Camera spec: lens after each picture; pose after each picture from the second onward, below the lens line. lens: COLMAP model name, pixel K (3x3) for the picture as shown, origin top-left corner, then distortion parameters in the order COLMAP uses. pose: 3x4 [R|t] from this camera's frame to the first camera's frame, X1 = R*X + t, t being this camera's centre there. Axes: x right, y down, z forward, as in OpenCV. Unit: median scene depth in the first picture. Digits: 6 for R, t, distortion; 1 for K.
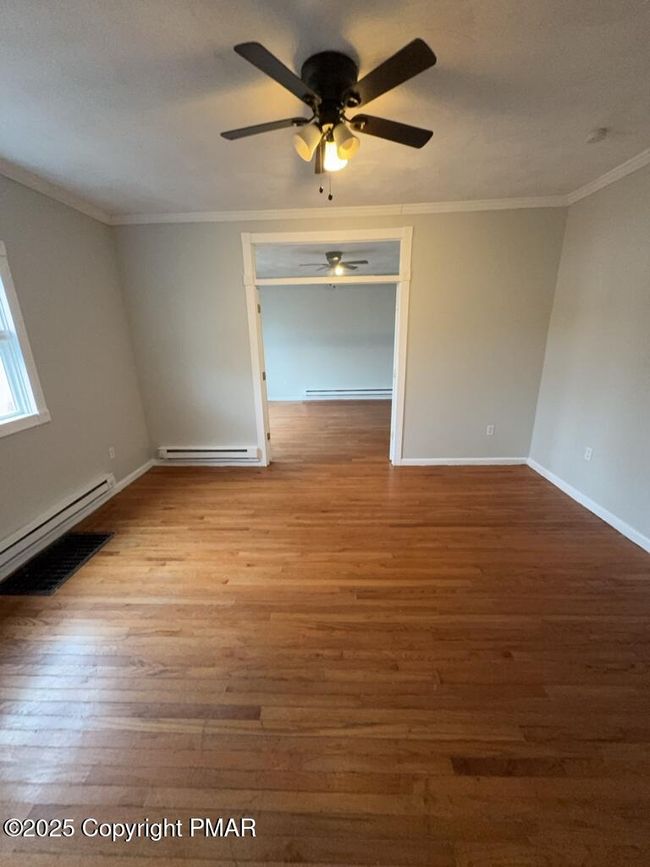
lens RADIAL K [[347.0, 0, 322.3], [0, 347.0, 434.0], [0, 0, 1]] dist [0.001872, 0.000264]
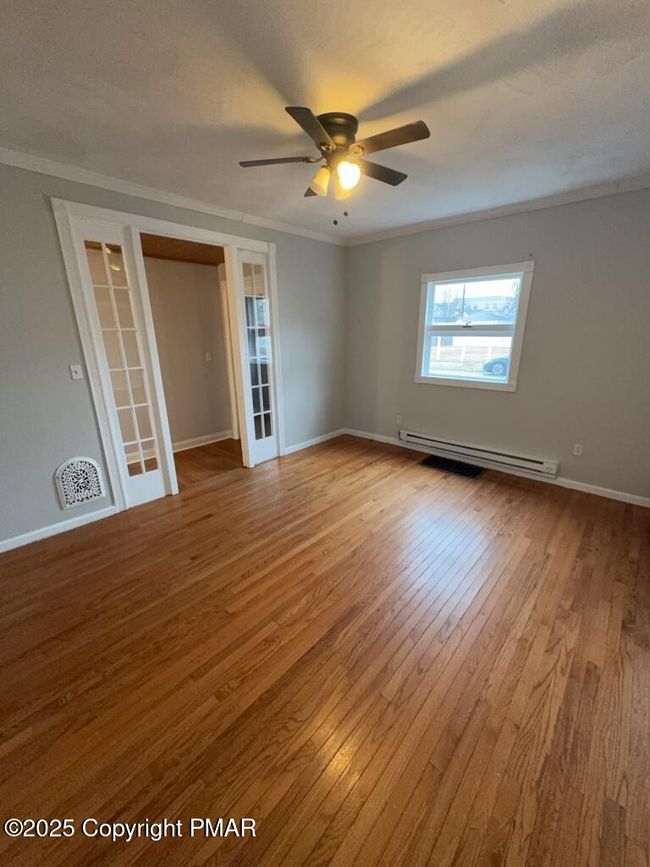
lens RADIAL K [[347.0, 0, 324.7], [0, 347.0, 433.5], [0, 0, 1]] dist [0.001872, 0.000264]
pose [[-0.650738, 0.244993, -0.718692, 0.830996], [-0.197871, 0.859097, 0.472016, -0.461964], [0.733067, 0.449367, -0.510570, 1.450609]]
